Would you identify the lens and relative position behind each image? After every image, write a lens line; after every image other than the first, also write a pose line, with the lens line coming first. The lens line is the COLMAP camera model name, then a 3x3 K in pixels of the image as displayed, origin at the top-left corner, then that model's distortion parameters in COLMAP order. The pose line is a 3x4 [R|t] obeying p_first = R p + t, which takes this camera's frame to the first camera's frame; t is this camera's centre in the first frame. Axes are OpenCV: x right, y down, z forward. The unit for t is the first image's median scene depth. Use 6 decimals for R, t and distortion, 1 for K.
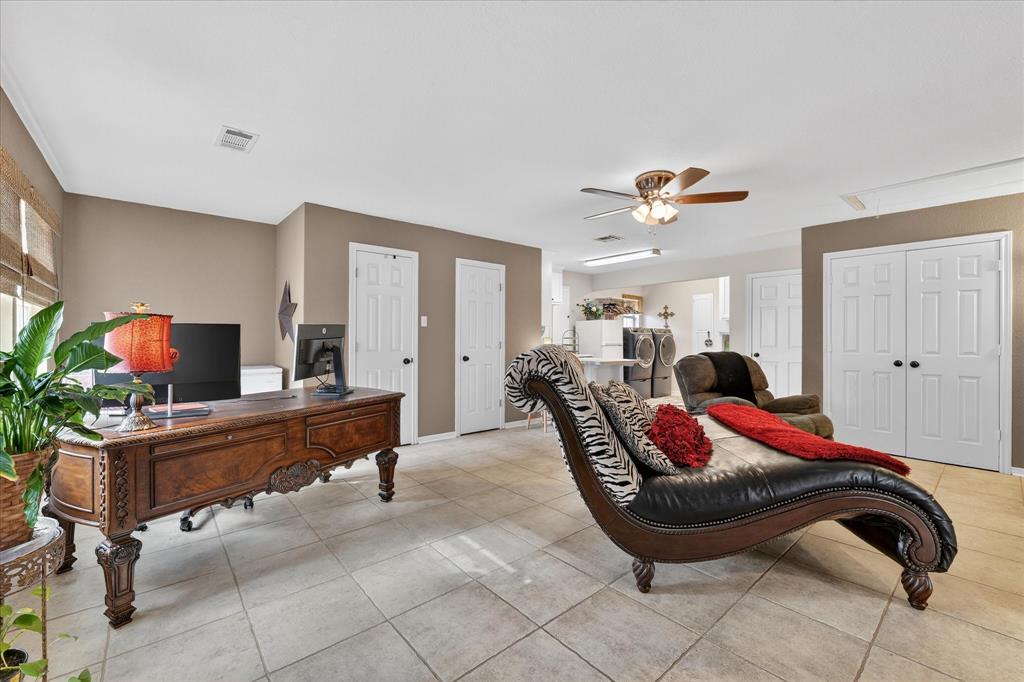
lens RADIAL K [[417.9, 0, 512.0], [0, 417.9, 341.0], [0, 0, 1]] dist [-0.011951, -0.000212]
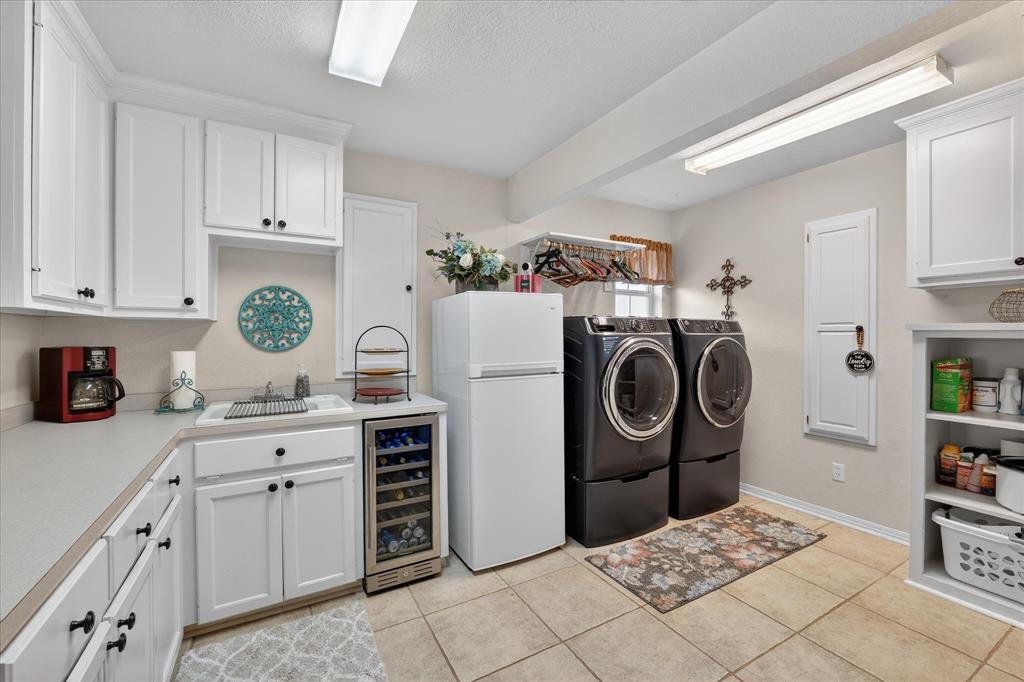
lens RADIAL K [[417.9, 0, 512.0], [0, 417.9, 341.0], [0, 0, 1]] dist [-0.011951, -0.000212]
pose [[0.978018, 0.000692, -0.208519, 0.259193], [0.001720, 0.999934, 0.011384, -0.014797], [0.208513, -0.011493, 0.977952, 0.592057]]
